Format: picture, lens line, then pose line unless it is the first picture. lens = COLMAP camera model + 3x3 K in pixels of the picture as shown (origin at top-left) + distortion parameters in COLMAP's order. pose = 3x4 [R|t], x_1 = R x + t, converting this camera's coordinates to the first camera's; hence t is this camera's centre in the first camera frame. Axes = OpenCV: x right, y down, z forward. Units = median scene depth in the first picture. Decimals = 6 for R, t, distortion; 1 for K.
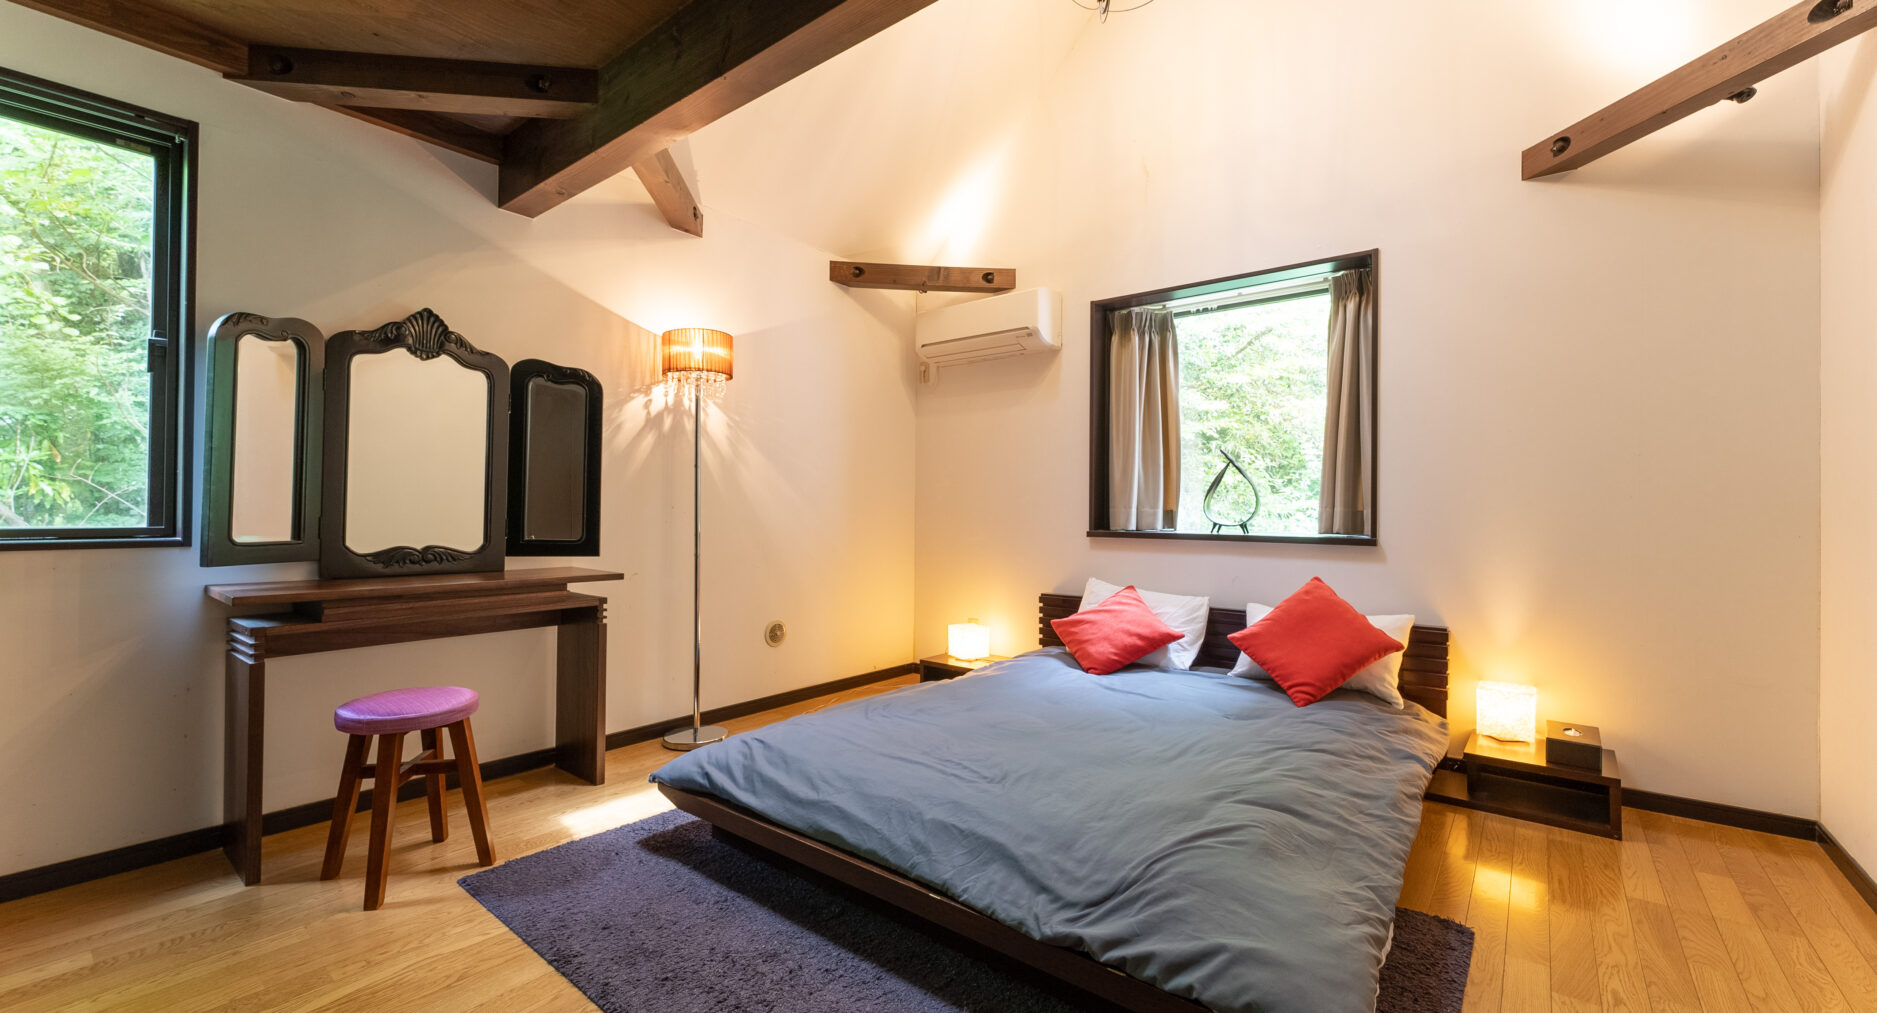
lens RADIAL K [[753.5, 0, 941.9], [0, 753.5, 505.3], [0, 0, 1]] dist [0.000061, -0.000013]
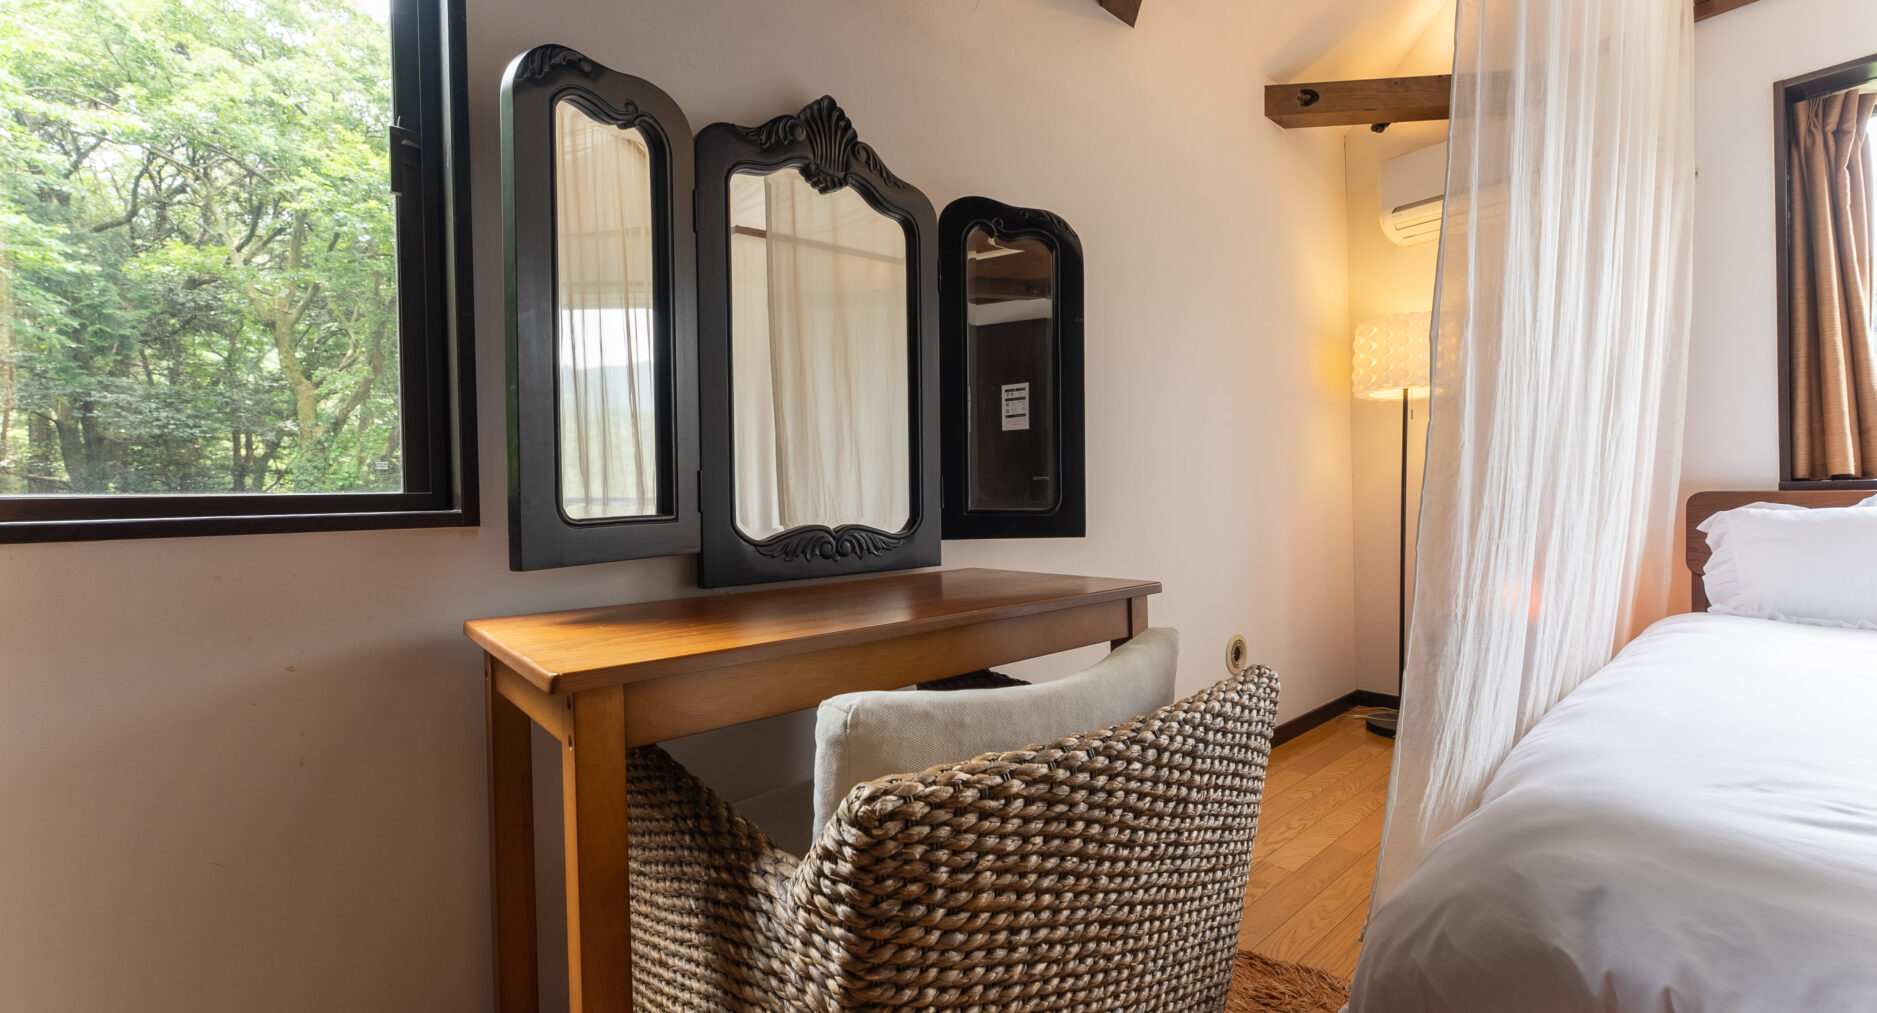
lens RADIAL K [[753.9, 0, 961.3], [0, 753.9, 501.2], [0, 0, 1]] dist [0.000727, 0.000395]
pose [[0.981034, -0.029341, -0.191600, -0.448362], [0.033556, 0.999260, 0.018791, 0.028144], [0.190907, -0.024864, 0.981293, 0.426971]]
